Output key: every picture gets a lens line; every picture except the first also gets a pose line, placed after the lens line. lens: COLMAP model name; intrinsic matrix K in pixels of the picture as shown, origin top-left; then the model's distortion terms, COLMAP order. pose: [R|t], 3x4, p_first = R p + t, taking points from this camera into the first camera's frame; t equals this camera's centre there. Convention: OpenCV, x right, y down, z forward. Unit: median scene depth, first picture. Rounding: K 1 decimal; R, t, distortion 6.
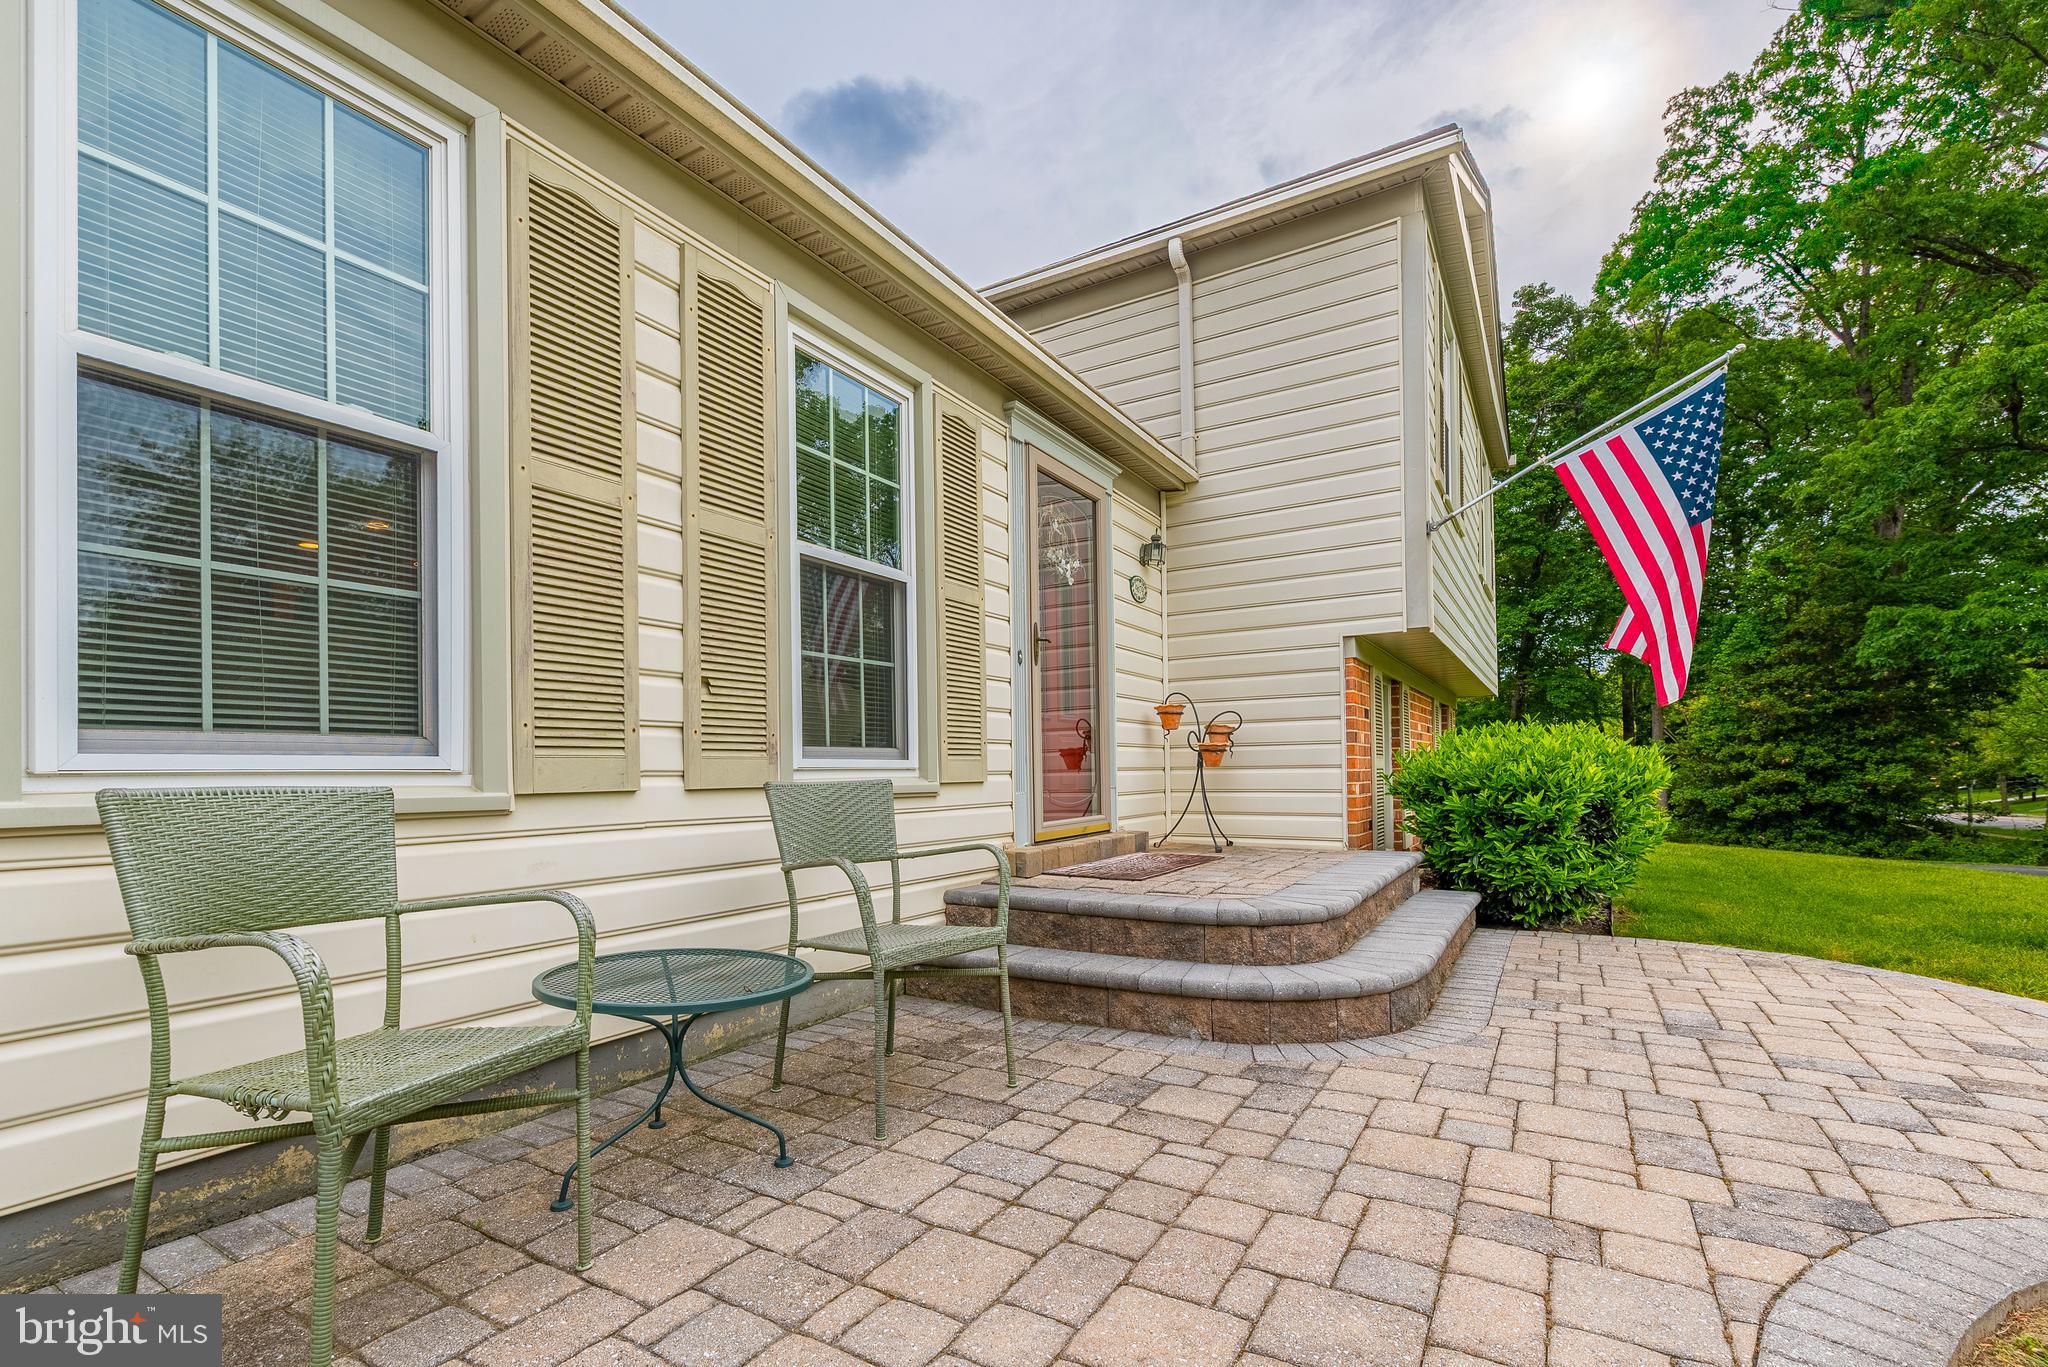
lens RADIAL K [[877.8, 0, 990.4], [0, 877.8, 750.5], [0, 0, 1]] dist [-0.000225, -0.000329]
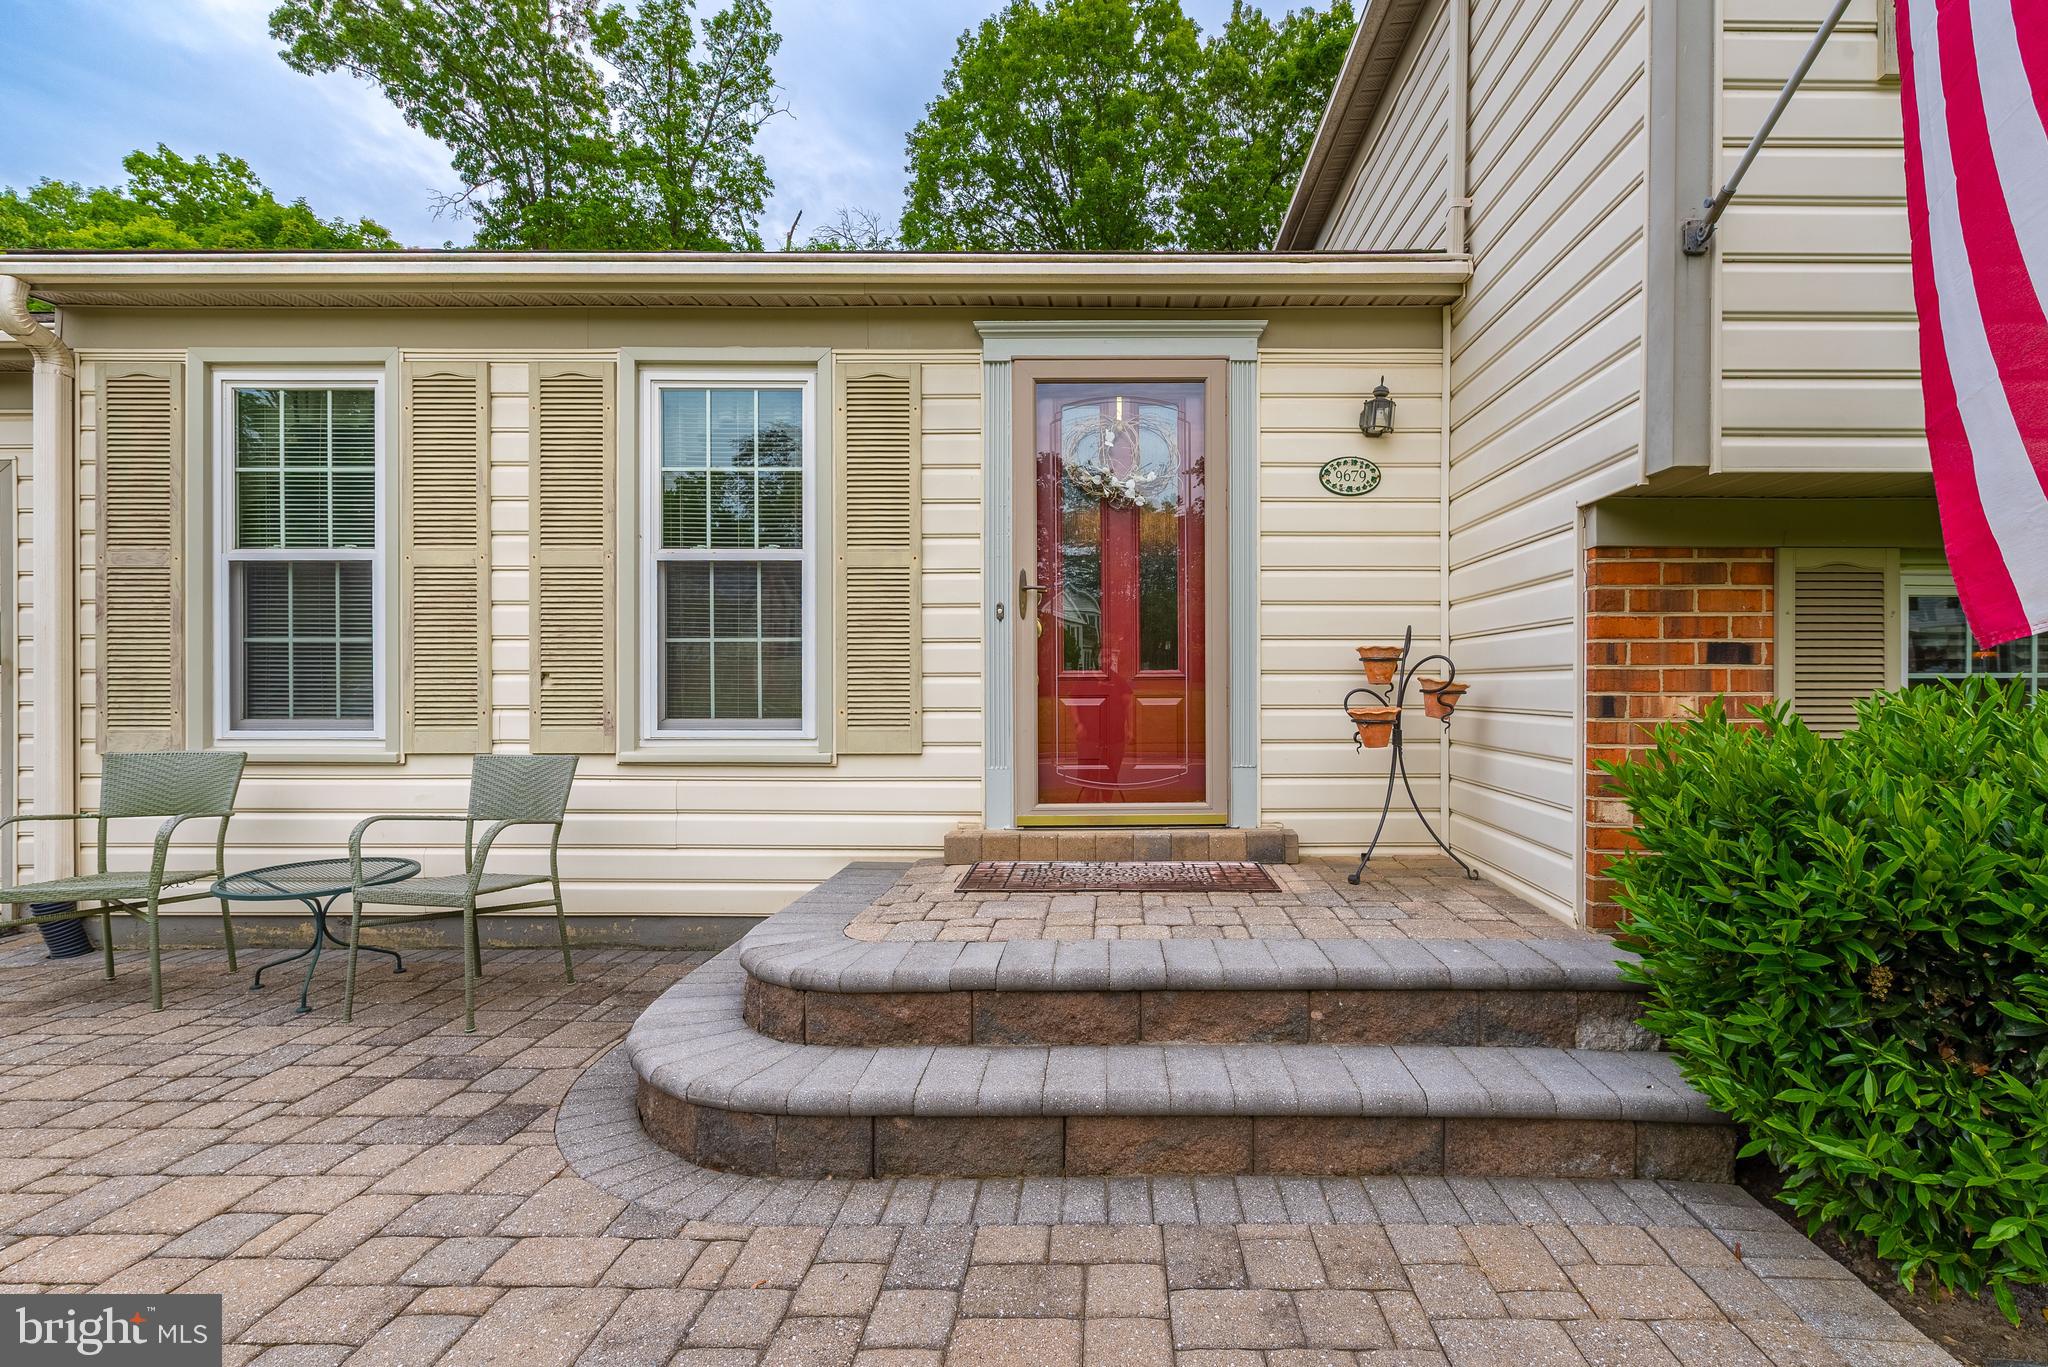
lens RADIAL K [[877.8, 0, 1025.8], [0, 877.8, 676.0], [0, 0, 1]] dist [-0.000225, -0.000329]
pose [[0.554251, 0.000134, -0.832350, 0.988572], [0.012949, 0.999878, 0.008784, -0.063283], [0.832249, -0.015647, 0.554181, 0.687948]]
